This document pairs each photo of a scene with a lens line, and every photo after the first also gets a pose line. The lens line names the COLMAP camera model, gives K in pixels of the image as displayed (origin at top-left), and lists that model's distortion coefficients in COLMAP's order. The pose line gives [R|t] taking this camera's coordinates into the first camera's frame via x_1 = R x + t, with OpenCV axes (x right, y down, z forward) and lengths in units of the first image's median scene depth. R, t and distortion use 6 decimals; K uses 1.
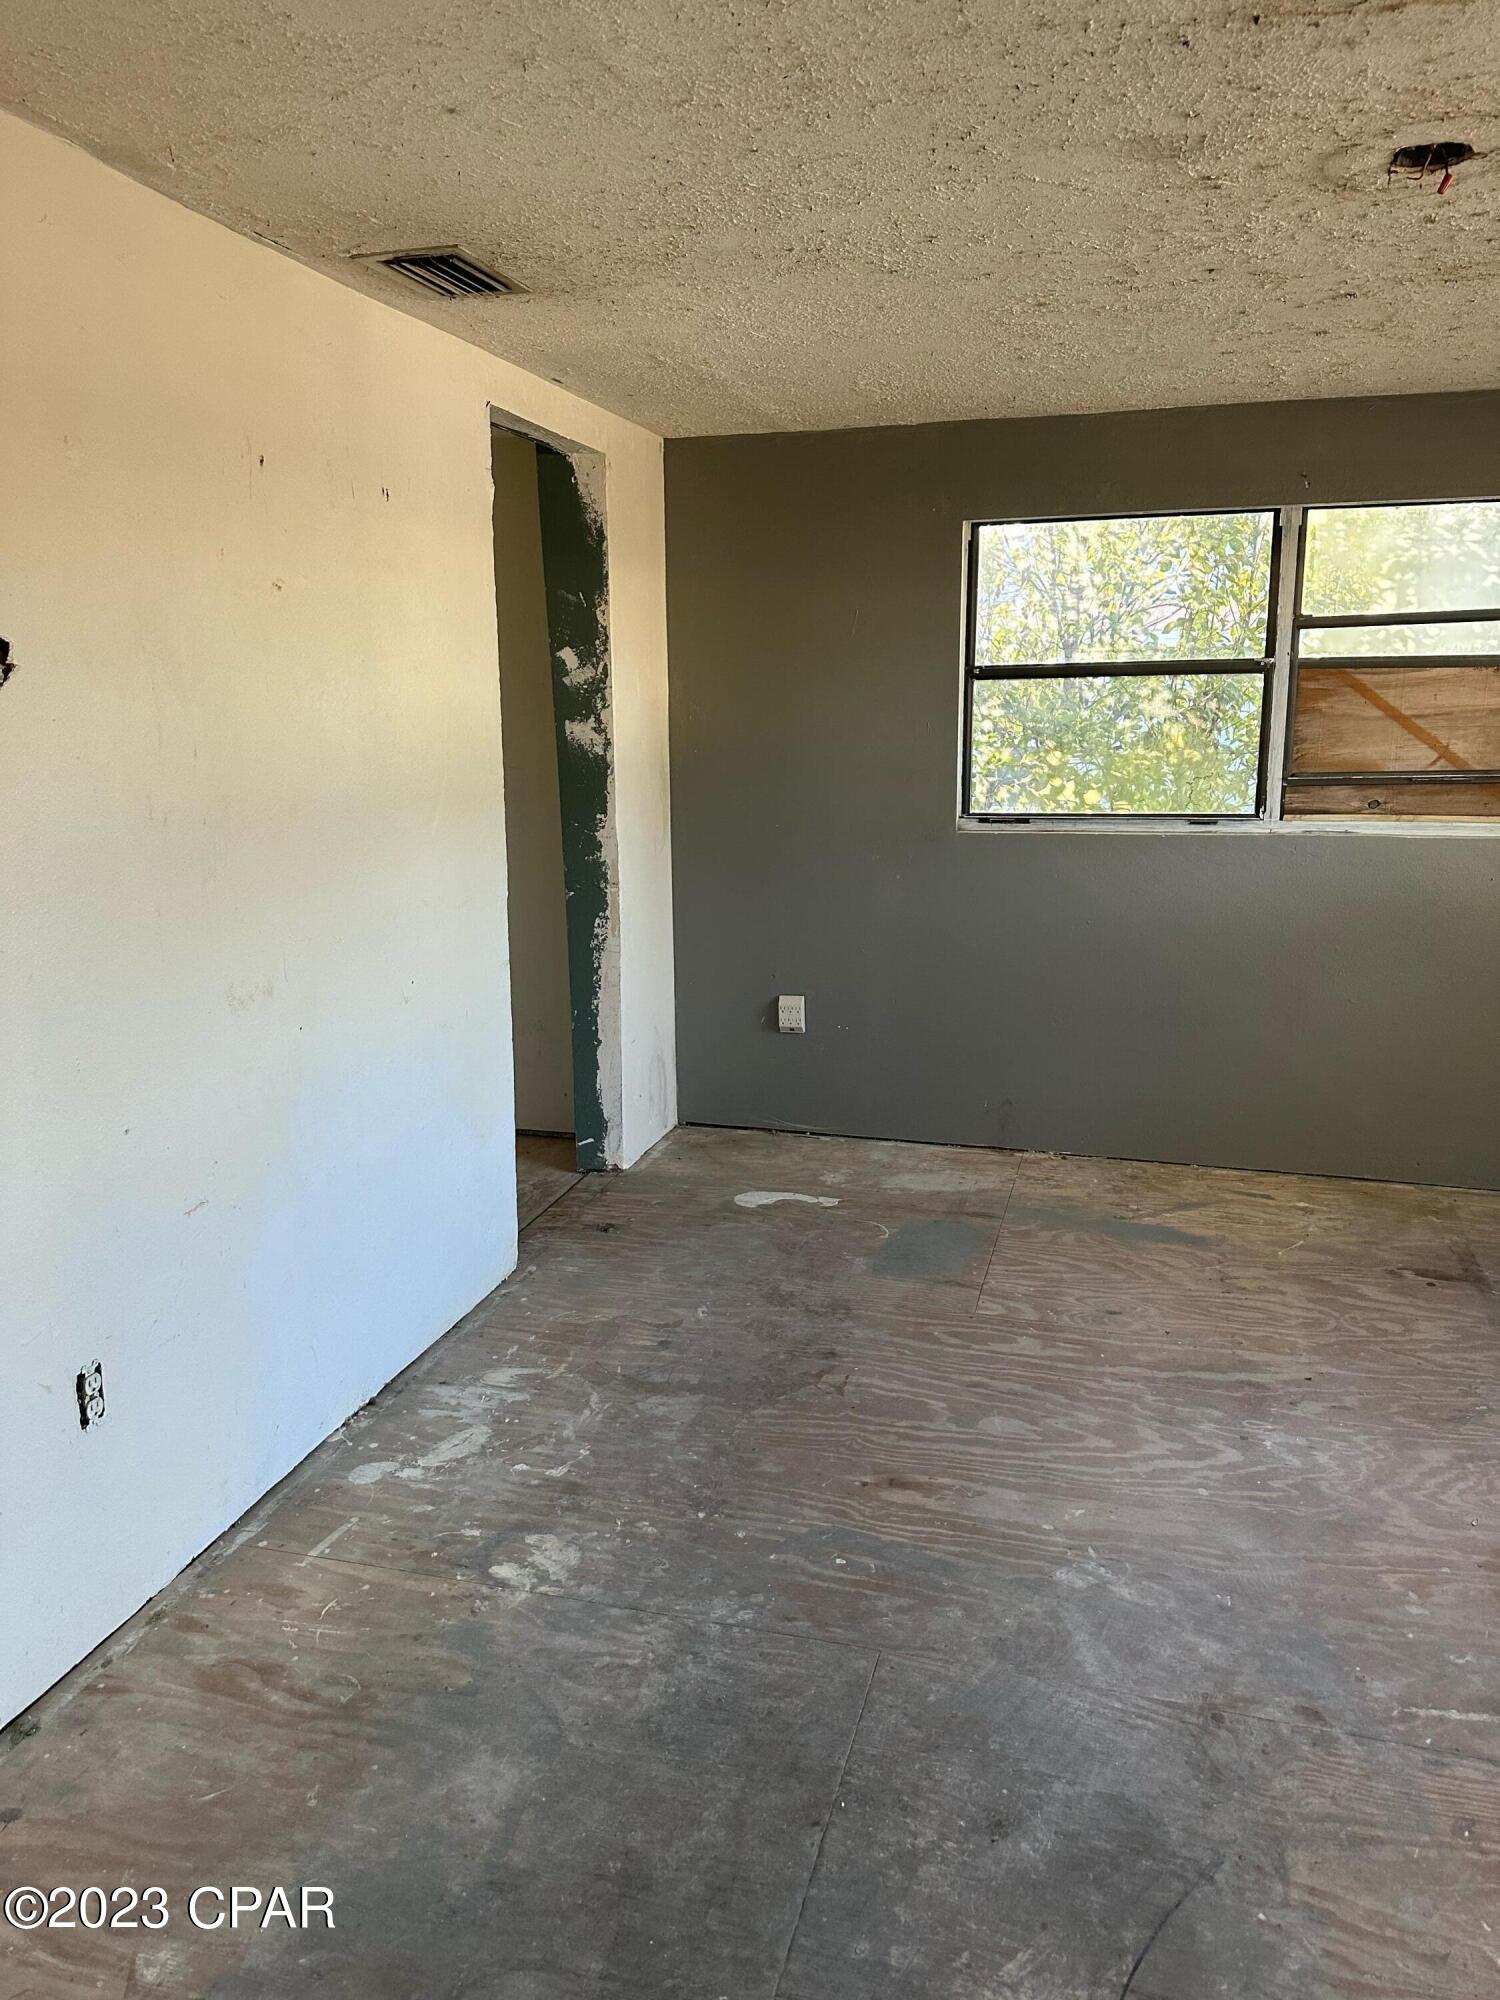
lens RADIAL K [[1418.0, 0, 757.0], [0, 1418.0, 987.7], [0, 0, 1]] dist [0.047298, -0.034795]
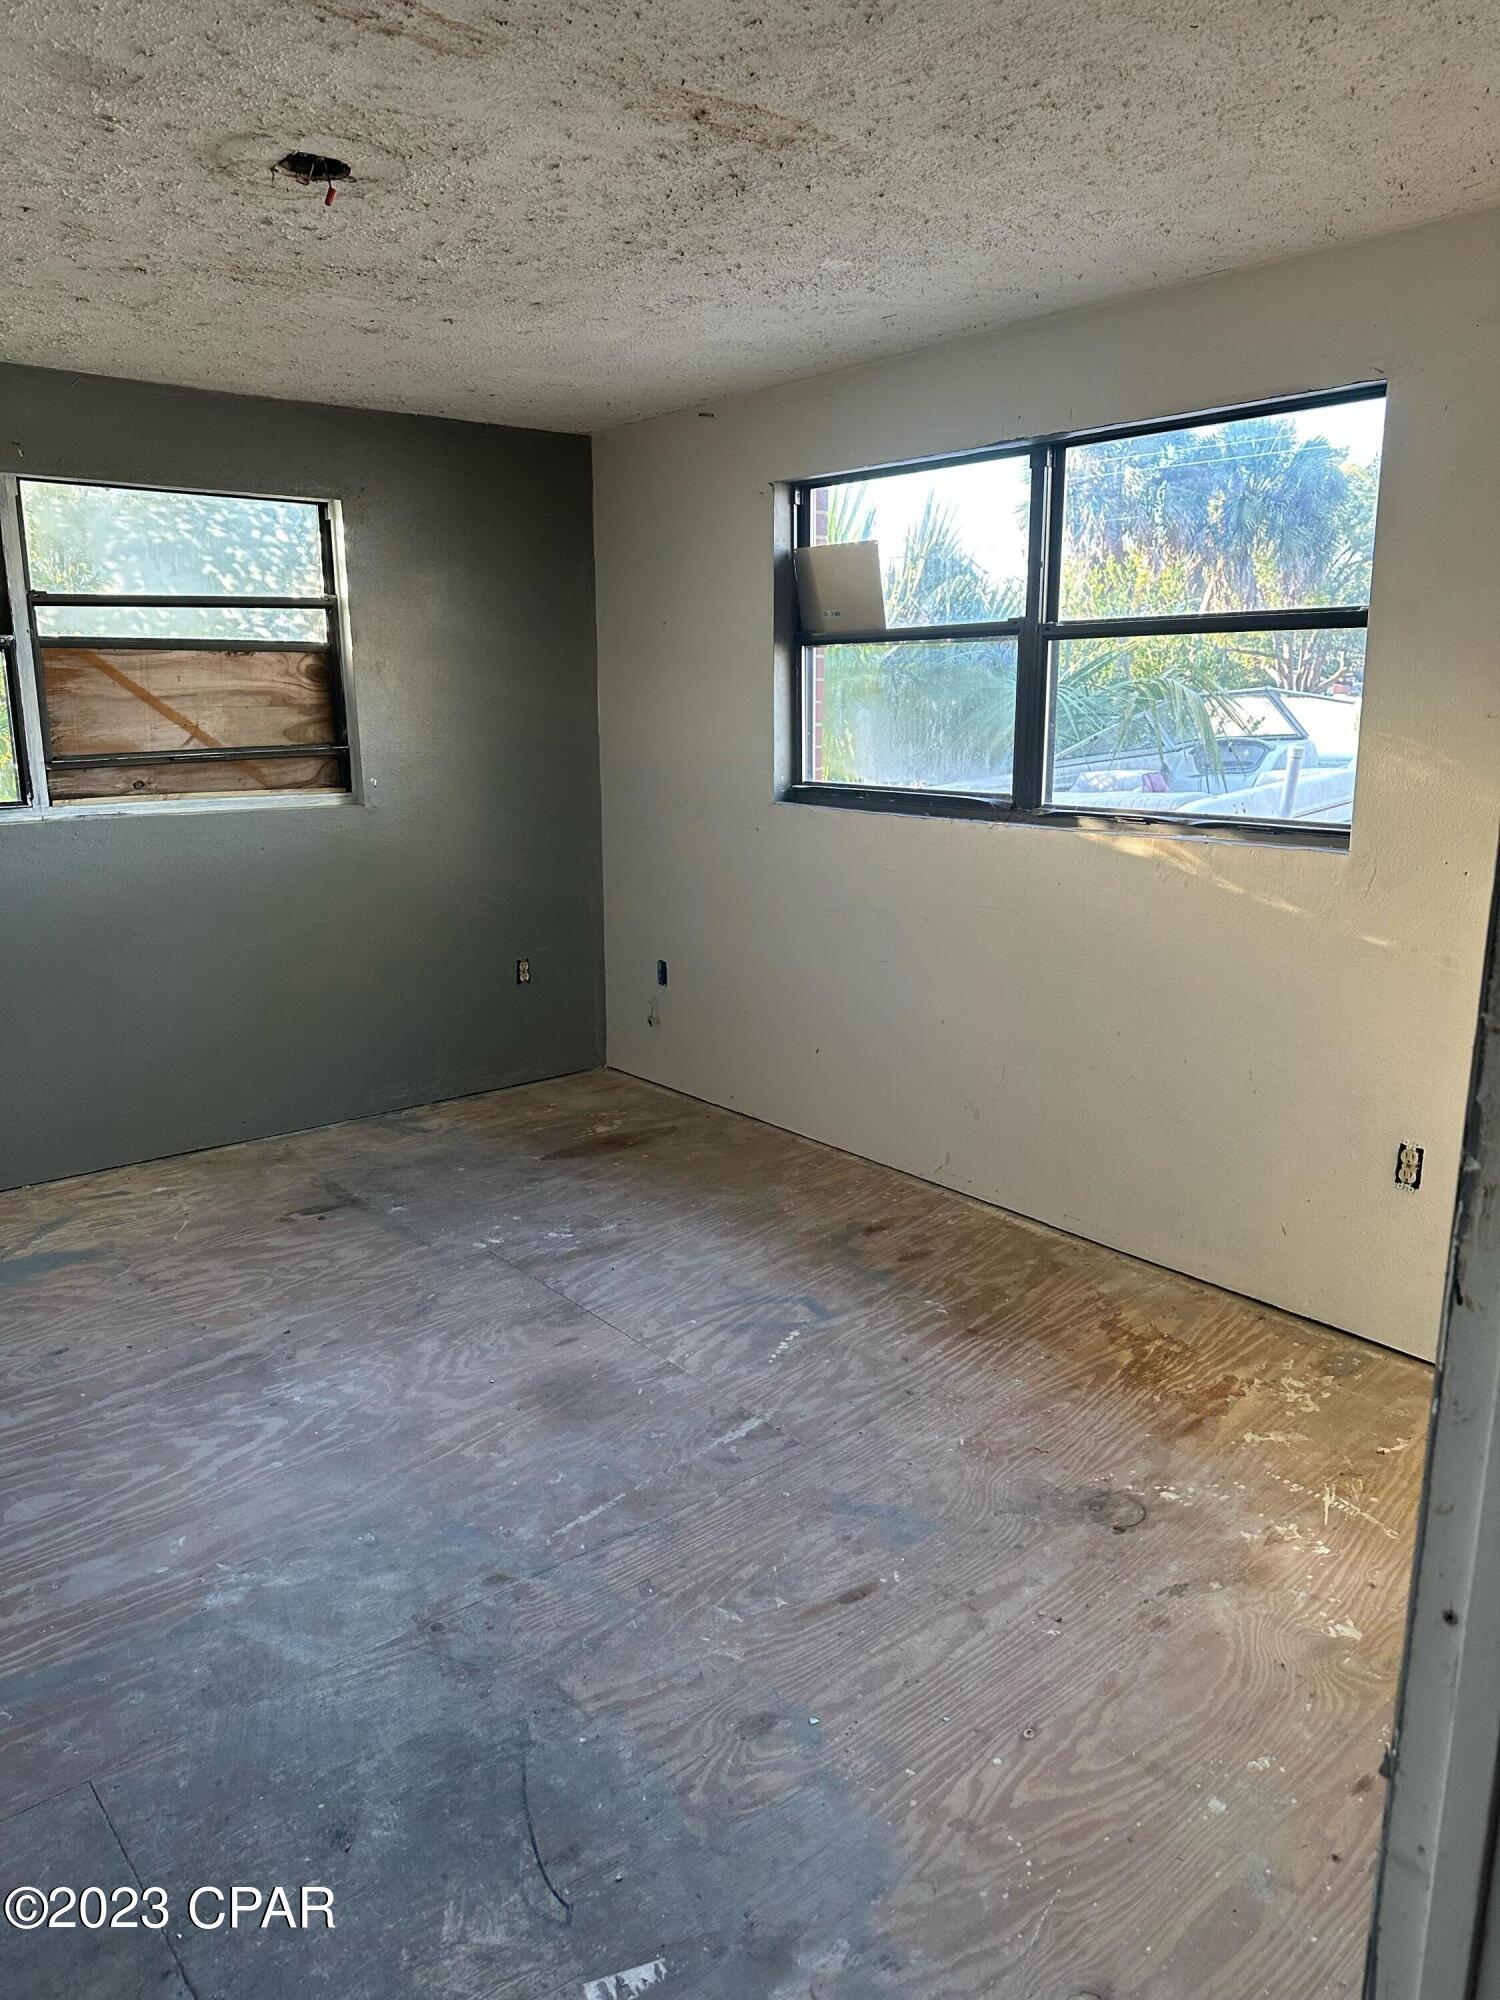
lens RADIAL K [[1418.0, 0, 746.9], [0, 1418.0, 982.8], [0, 0, 1]] dist [0.047298, -0.034795]
pose [[0.576482, -0.167059, 0.799850, -0.225094], [0.166999, 0.982303, 0.084804, -0.007717], [-0.799862, 0.084686, 0.594179, 0.106156]]
